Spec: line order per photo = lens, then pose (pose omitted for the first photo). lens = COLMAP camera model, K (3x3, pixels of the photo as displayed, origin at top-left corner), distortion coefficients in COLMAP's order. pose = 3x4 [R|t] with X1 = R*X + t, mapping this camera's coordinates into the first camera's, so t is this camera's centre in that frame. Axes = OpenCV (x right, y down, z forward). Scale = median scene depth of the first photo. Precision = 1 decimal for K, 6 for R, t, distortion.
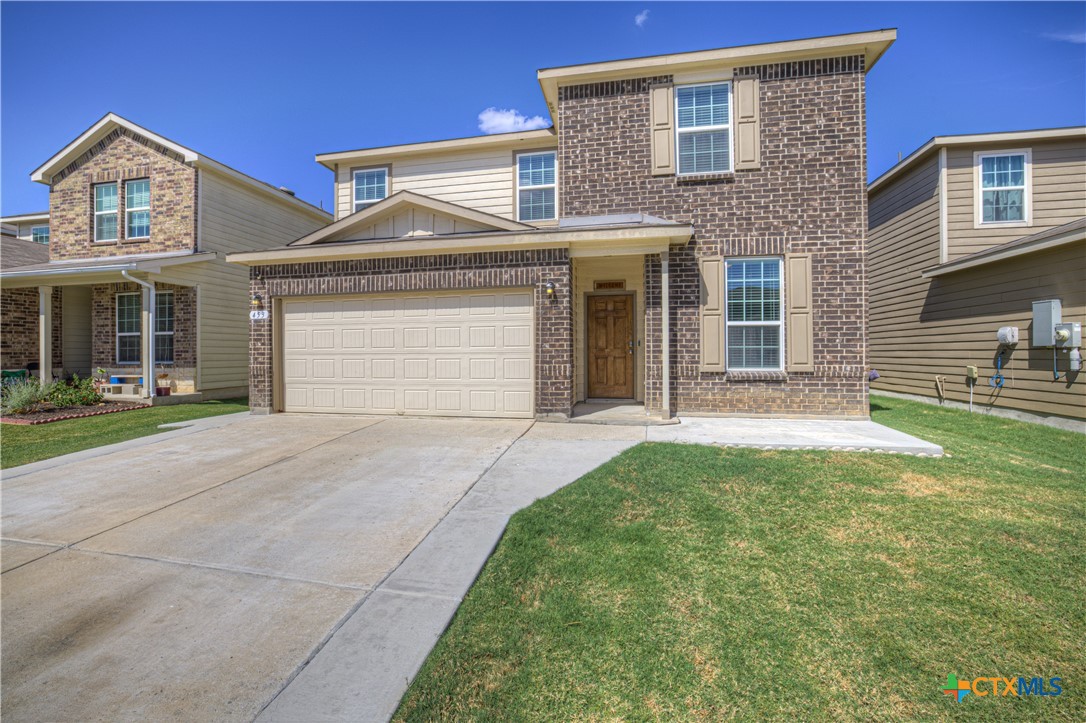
lens RADIAL K [[463.9, 0, 536.4], [0, 463.9, 353.4], [0, 0, 1]] dist [-0.044446, 0.016101]
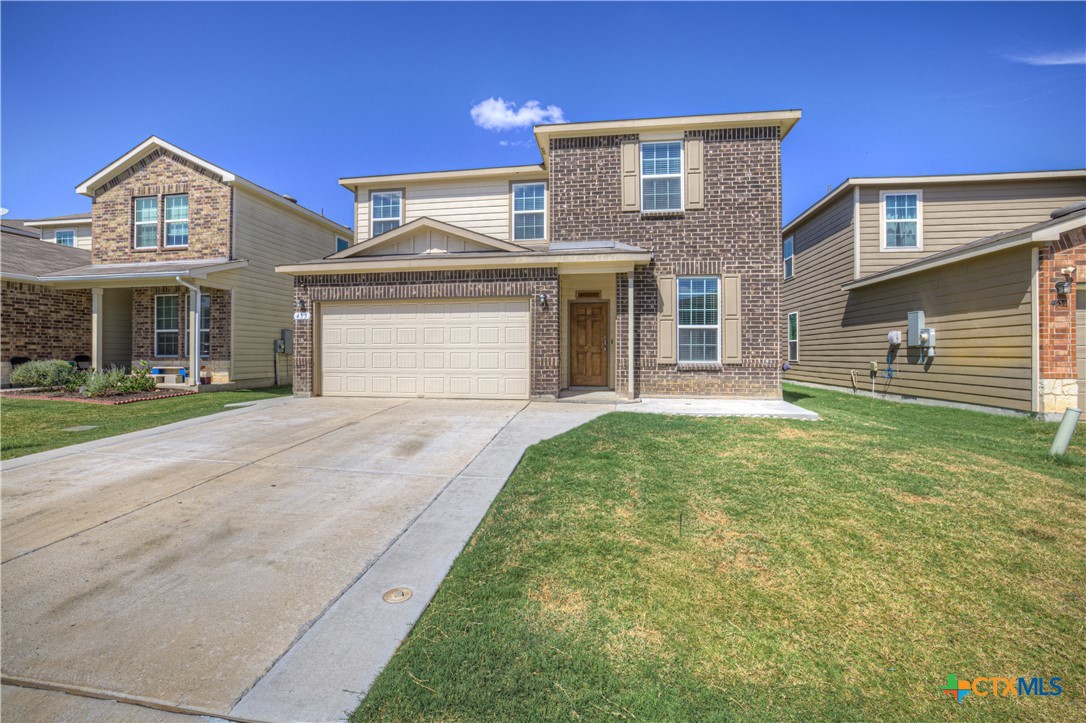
lens RADIAL K [[463.9, 0, 536.4], [0, 463.9, 353.4], [0, 0, 1]] dist [-0.044446, 0.016101]
pose [[0.998779, 0.006604, 0.048968, -0.047395], [-0.006538, 0.999977, -0.001515, 0.014517], [-0.048977, 0.001193, 0.998799, -0.270262]]
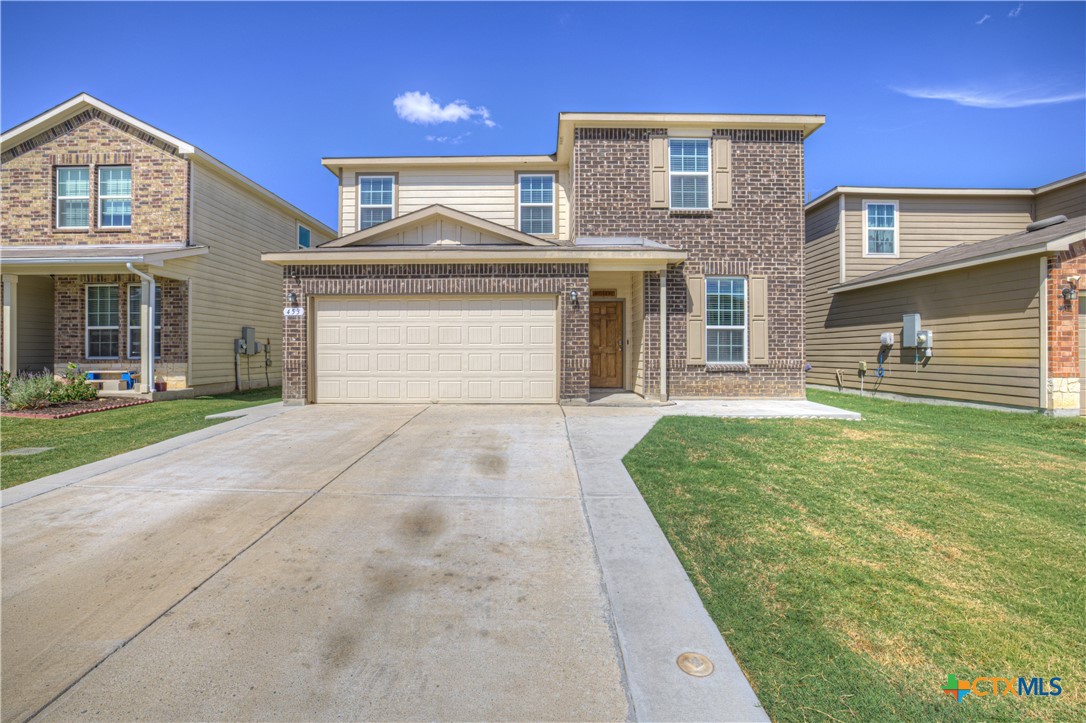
lens RADIAL K [[468.6, 0, 540.8], [0, 468.6, 353.2], [0, 0, 1]] dist [-0.044275, 0.015491]
pose [[0.981081, 0.005209, 0.193528, -0.273408], [-0.005058, 0.999986, -0.001272, 0.011124], [-0.193532, 0.000269, 0.981094, -0.176299]]
